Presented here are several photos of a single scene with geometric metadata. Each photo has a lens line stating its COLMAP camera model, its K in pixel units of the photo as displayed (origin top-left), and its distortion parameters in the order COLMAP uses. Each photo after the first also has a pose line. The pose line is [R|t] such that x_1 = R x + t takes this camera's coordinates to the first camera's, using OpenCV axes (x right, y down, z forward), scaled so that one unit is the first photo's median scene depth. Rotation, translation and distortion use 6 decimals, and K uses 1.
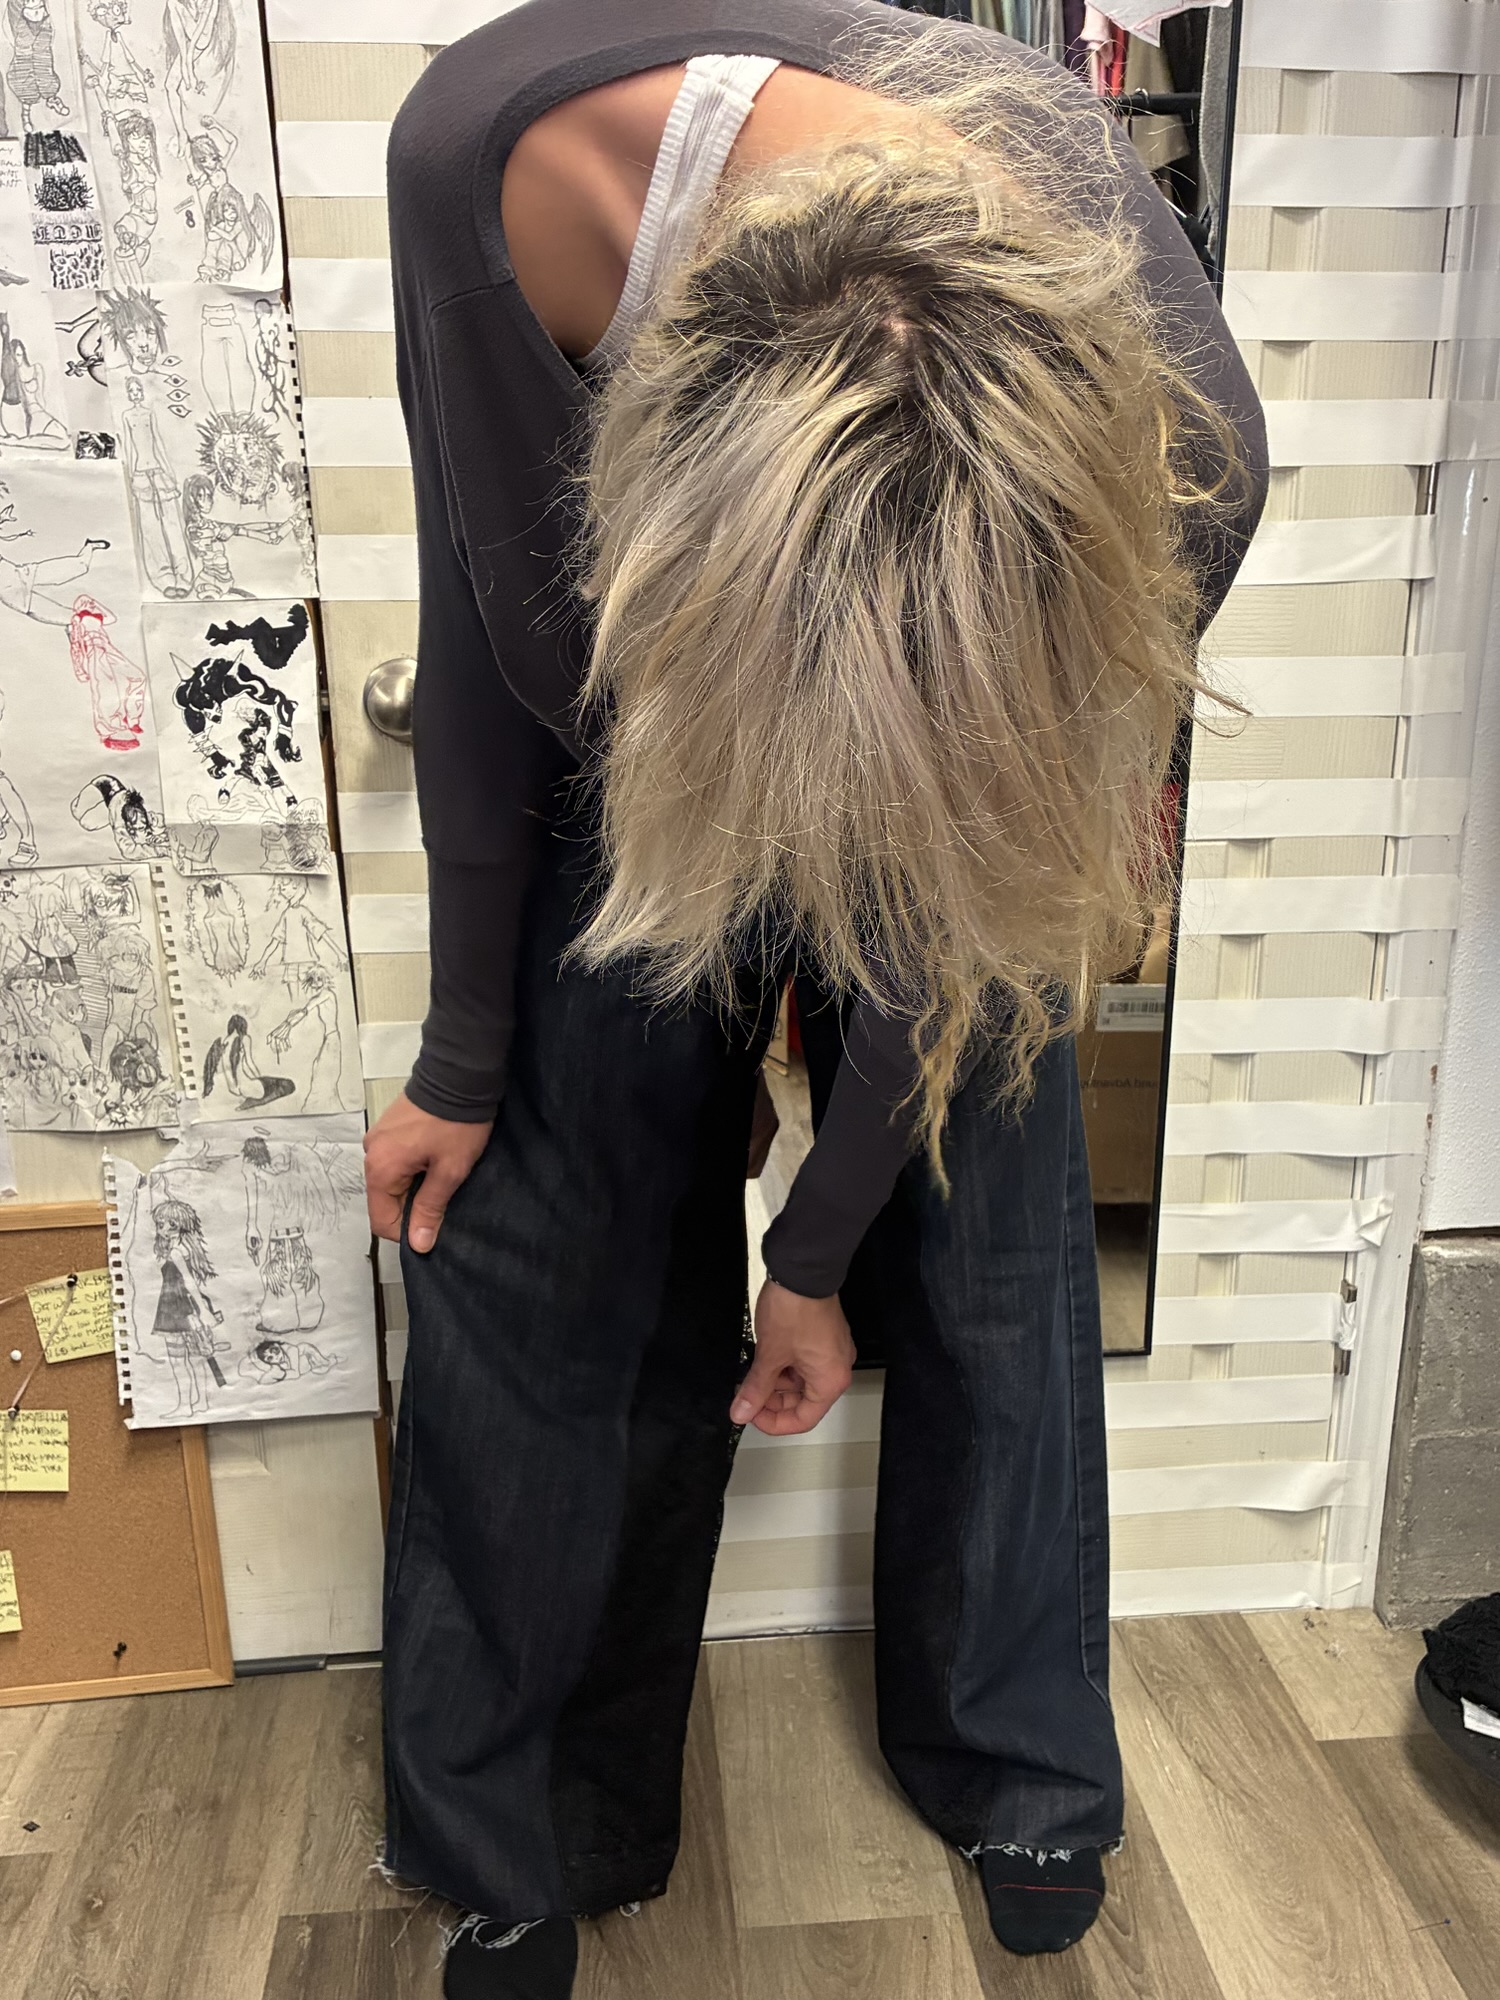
lens RADIAL K [[1860.9, 0, 787.0], [0, 1860.9, 1142.5], [0, 0, 1]] dist [0.019721, 0.000000]
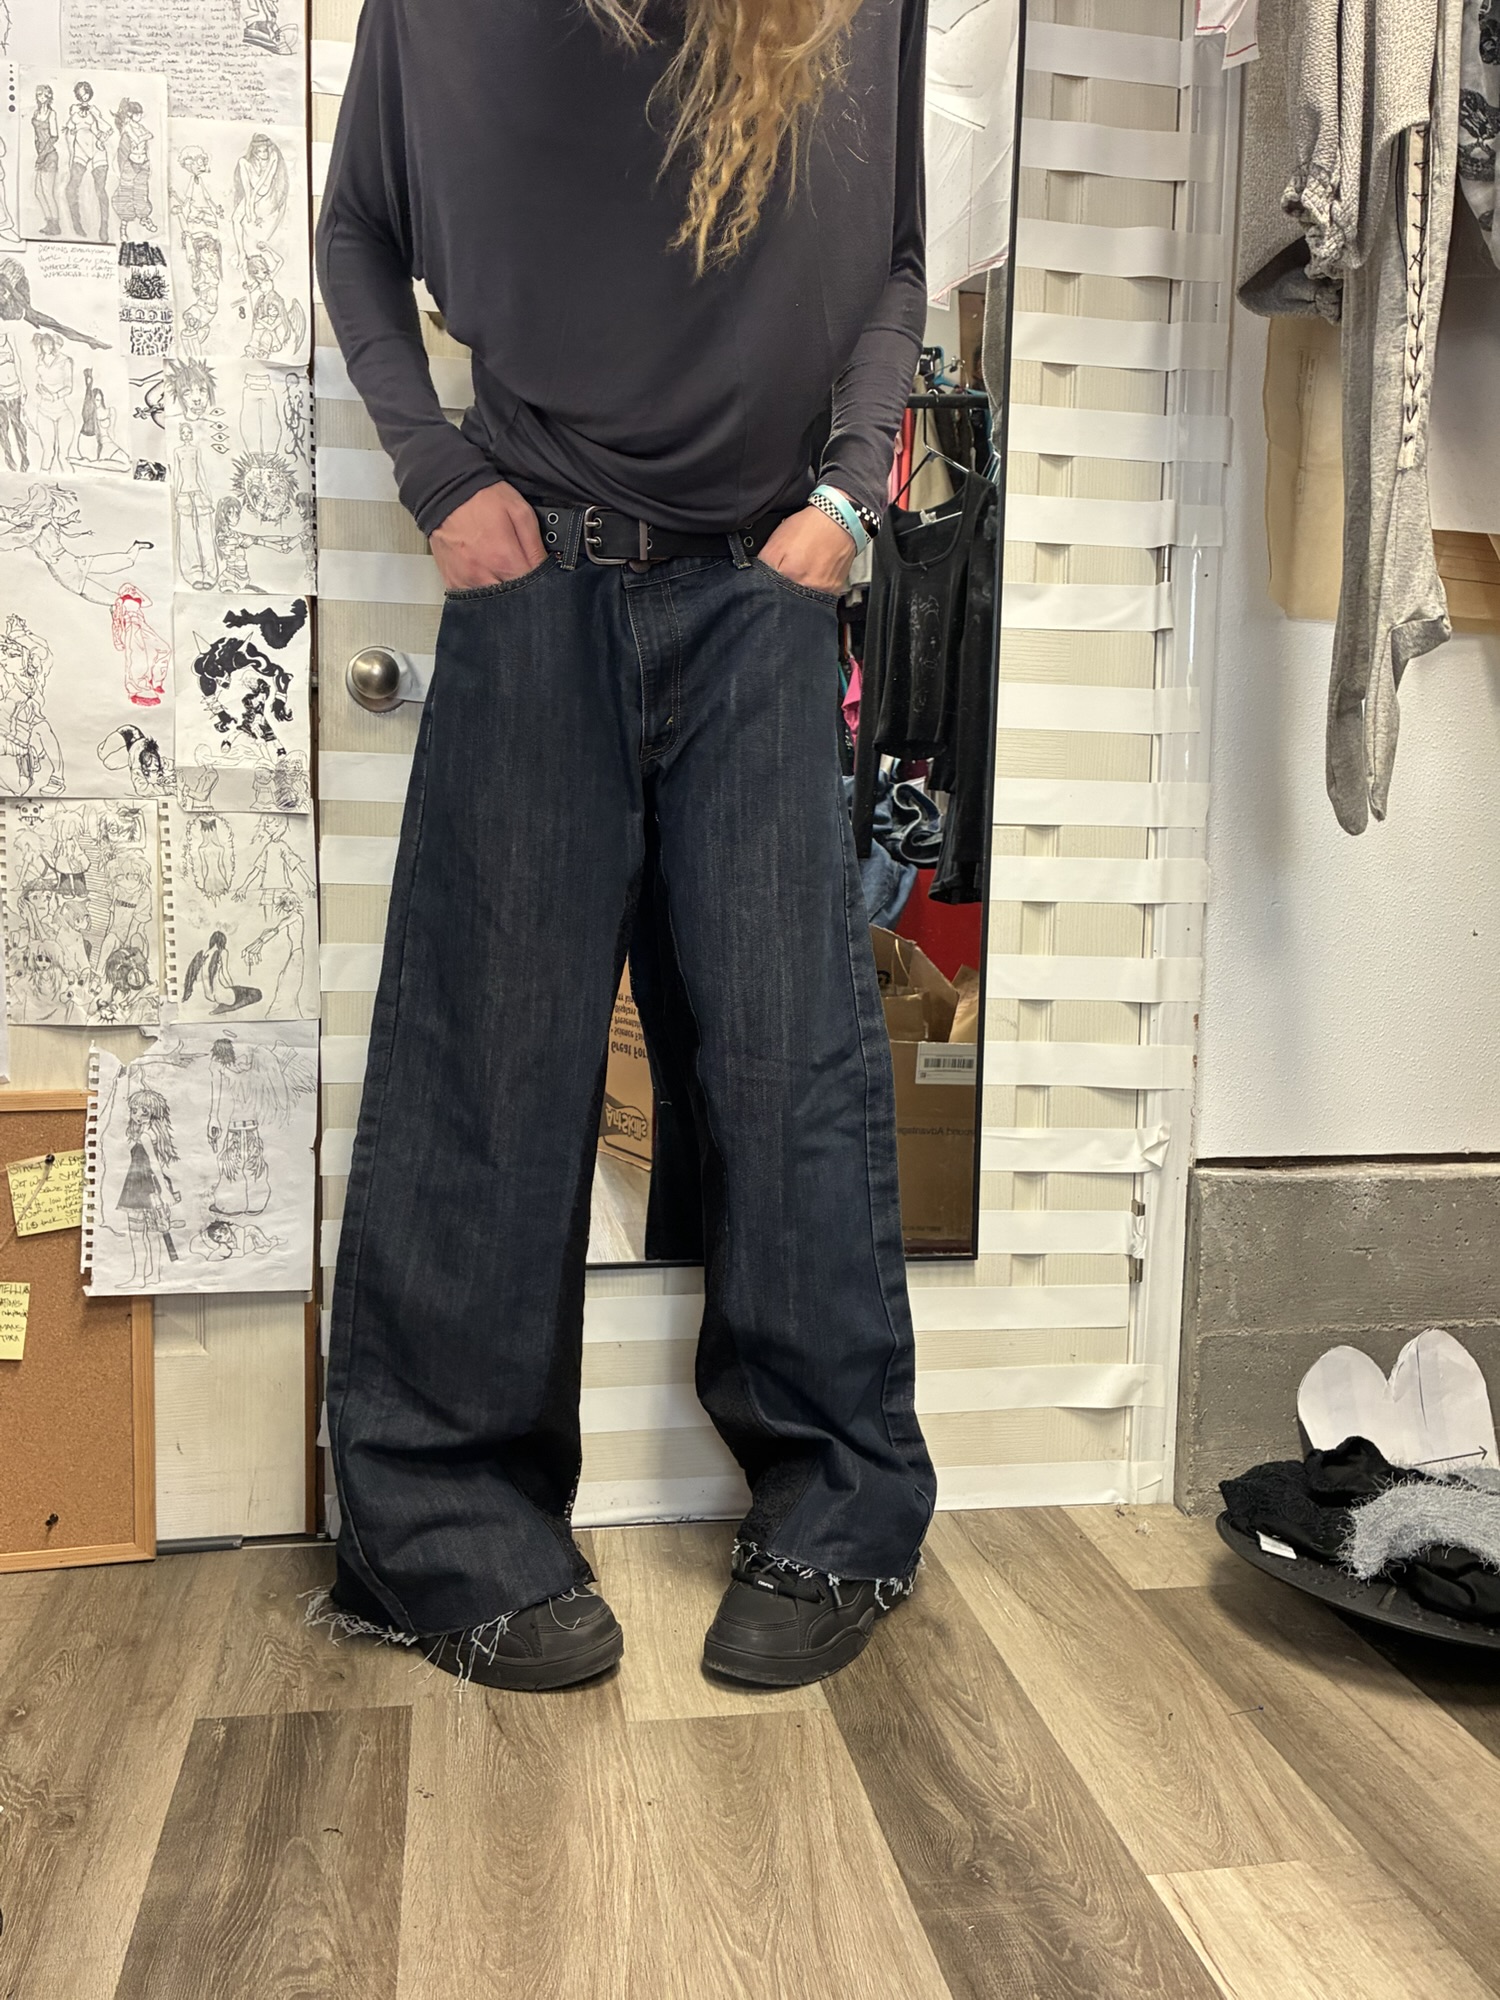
lens RADIAL K [[1588.4, 0, 747.8], [0, 1588.4, 995.5], [0, 0, 1]] dist [0.039850, -0.052846]
pose [[0.997006, 0.020495, 0.074552, -0.031974], [-0.001830, 0.970214, -0.242243, 0.220324], [-0.077296, 0.241382, 0.967347, -0.006090]]
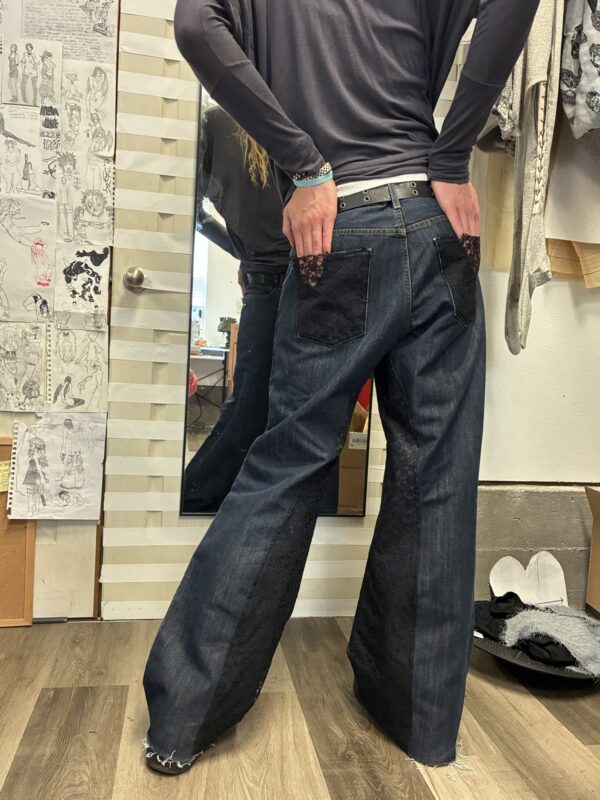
lens RADIAL K [[635.4, 0, 304.7], [0, 635.4, 400.8], [0, 0, 1]] dist [0.039850, -0.052846]
pose [[0.994389, 0.058327, 0.088247, -0.002271], [-0.032940, 0.963506, -0.265652, 0.234536], [-0.100522, 0.261255, 0.960022, -0.023719]]
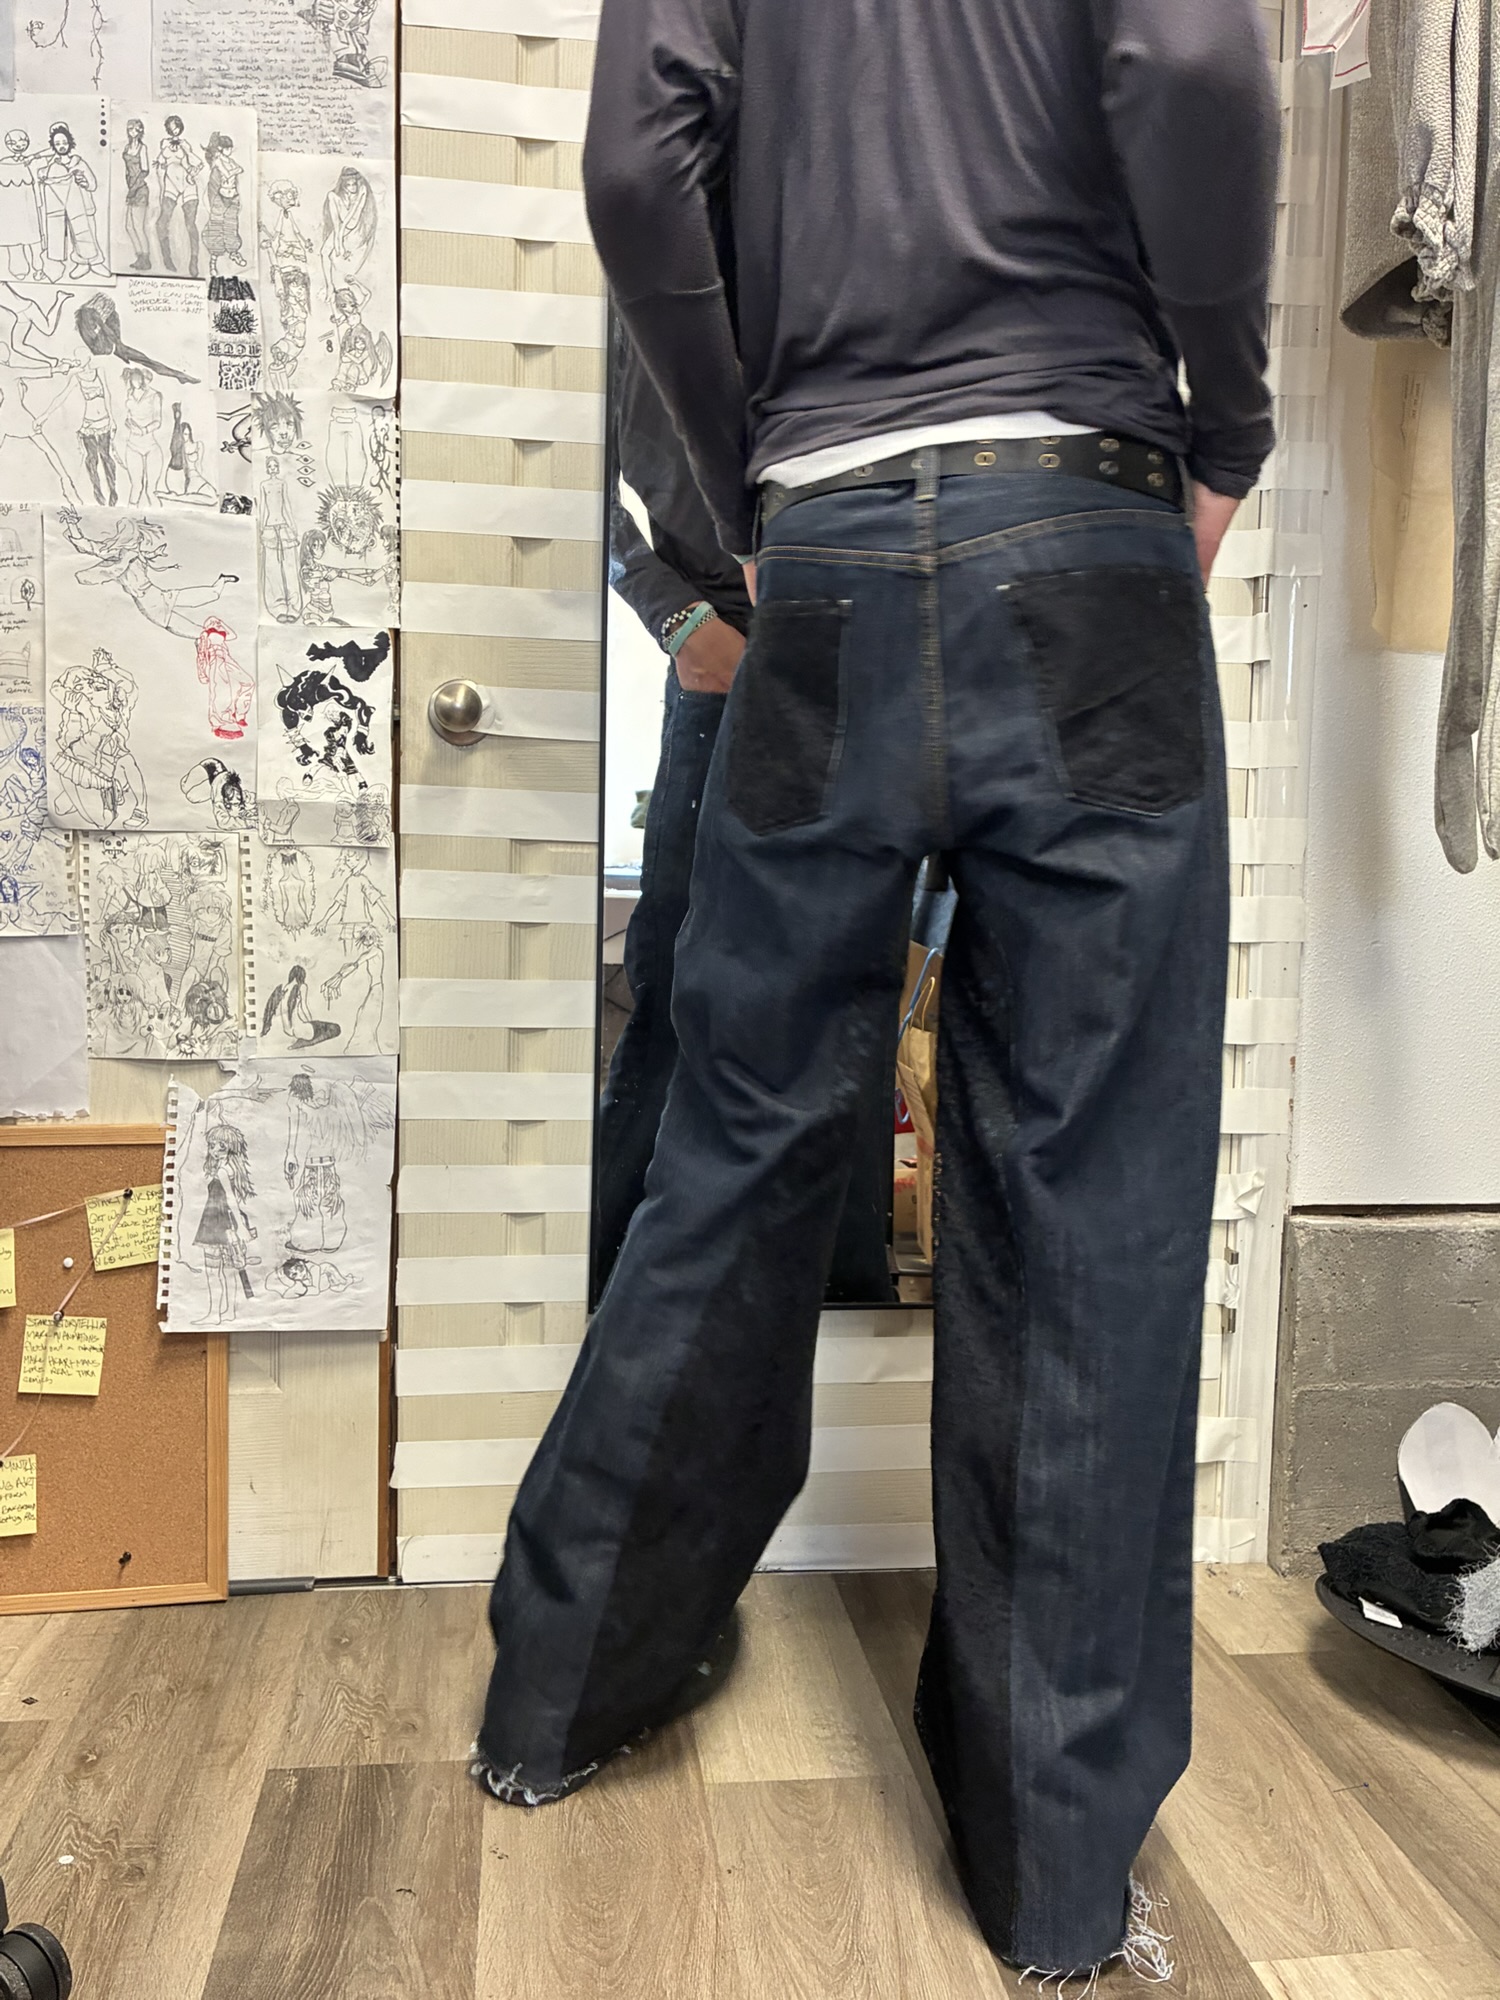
lens RADIAL K [[1588.4, 0, 753.1], [0, 1588.4, 1003.3], [0, 0, 1]] dist [0.039850, -0.052846]
pose [[0.998909, 0.028948, 0.036638, -0.042200], [-0.018627, 0.966547, -0.255811, 0.210555], [-0.042817, 0.254849, 0.966032, 0.013208]]
